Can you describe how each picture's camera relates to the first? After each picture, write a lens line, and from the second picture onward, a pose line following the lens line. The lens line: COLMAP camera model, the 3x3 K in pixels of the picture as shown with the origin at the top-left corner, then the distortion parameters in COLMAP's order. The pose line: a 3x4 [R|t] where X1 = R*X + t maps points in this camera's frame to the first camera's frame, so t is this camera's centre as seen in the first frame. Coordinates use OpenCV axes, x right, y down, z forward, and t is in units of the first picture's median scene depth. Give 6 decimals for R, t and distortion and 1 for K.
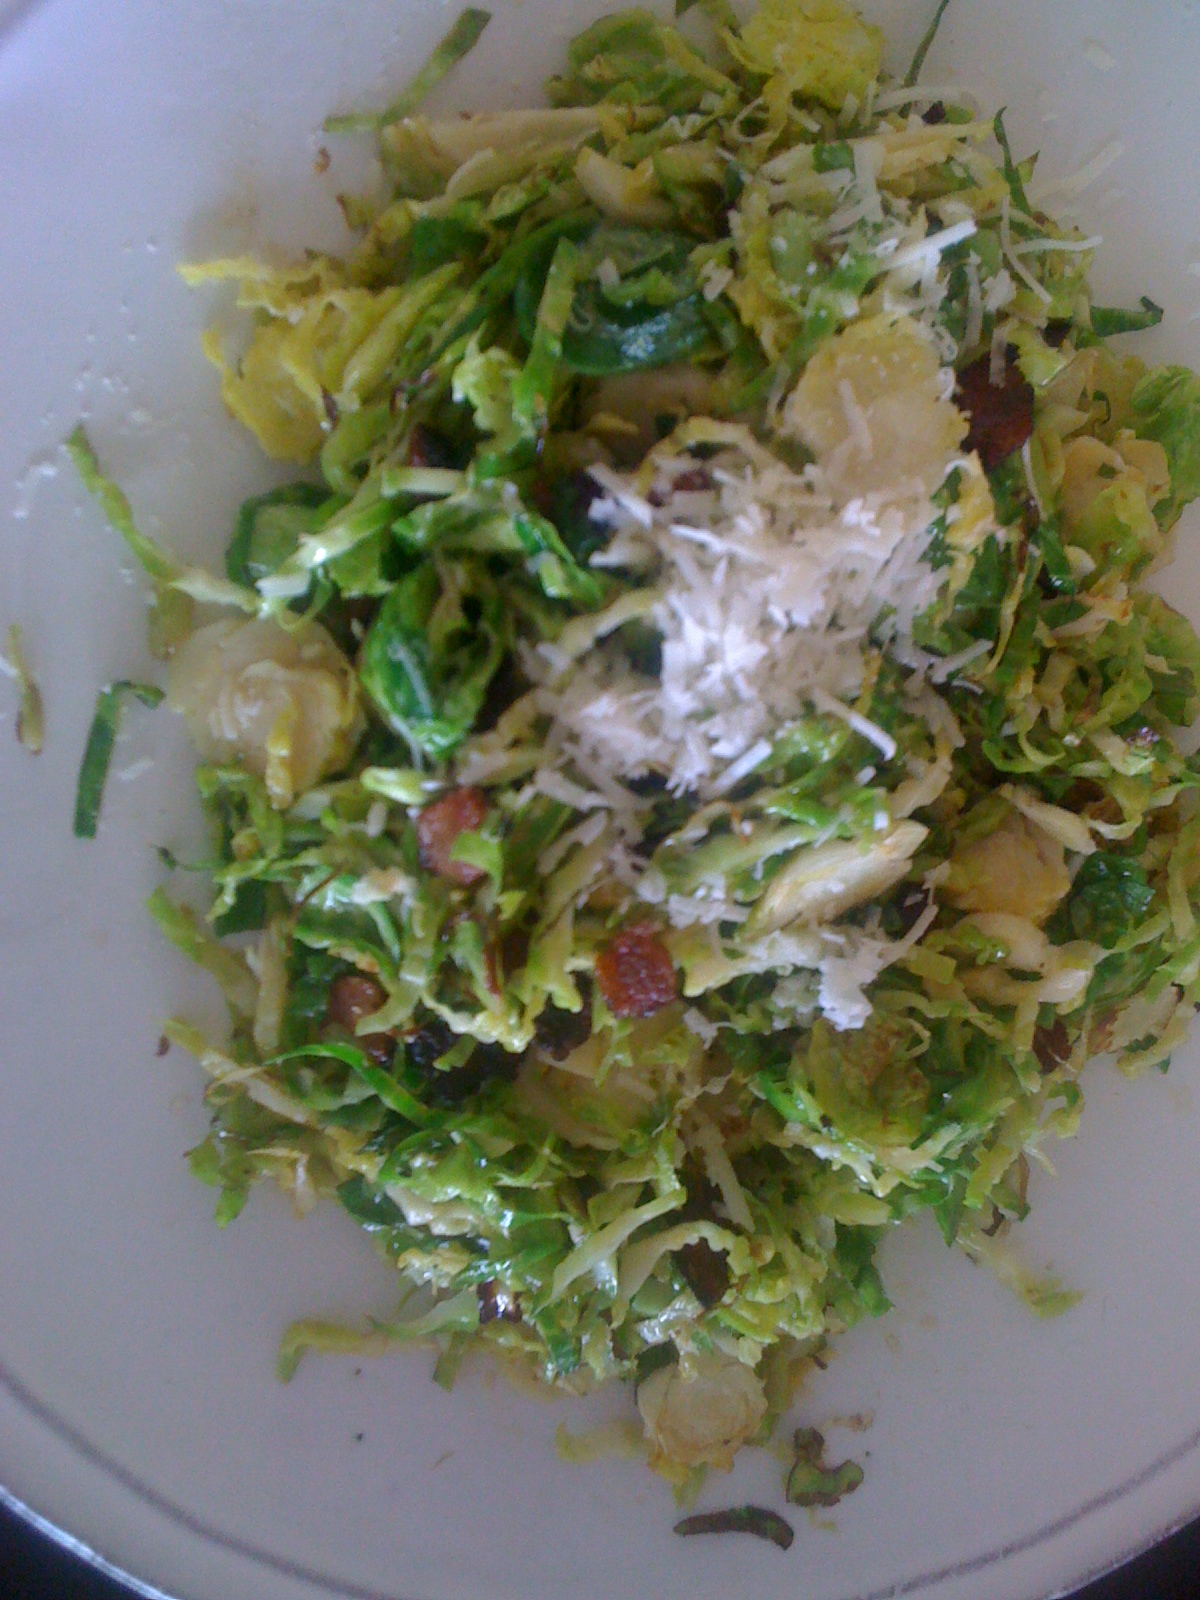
lens RADIAL K [[1418.8, 0, 600.0], [0, 1418.8, 800.0], [0, 0, 1]] dist [0.111818, -0.209695]
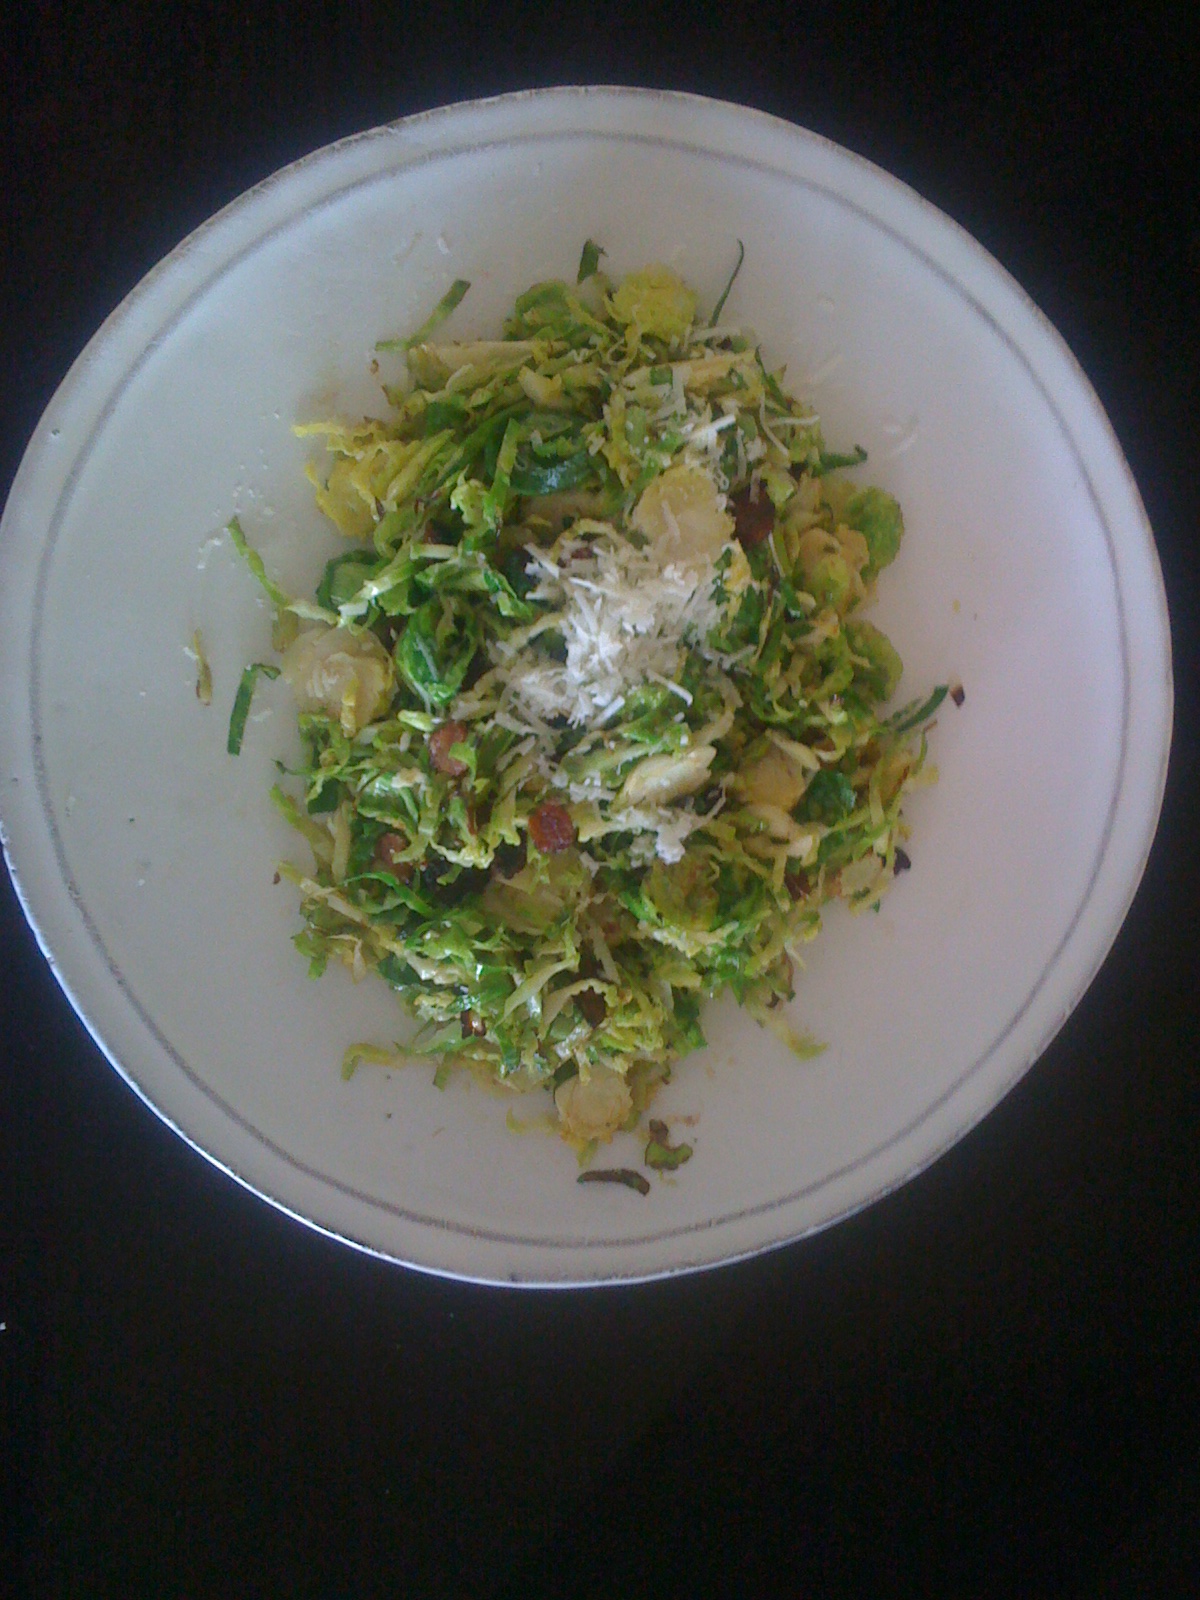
lens RADIAL K [[1183.8, 0, 600.0], [0, 1183.8, 800.0], [0, 0, 1]] dist [0.052238, 0.000344]
pose [[0.999175, 0.003945, 0.040418, 0.025142], [-0.003896, 0.999992, -0.001271, 0.084684], [-0.040423, 0.001112, 0.999182, -0.468233]]
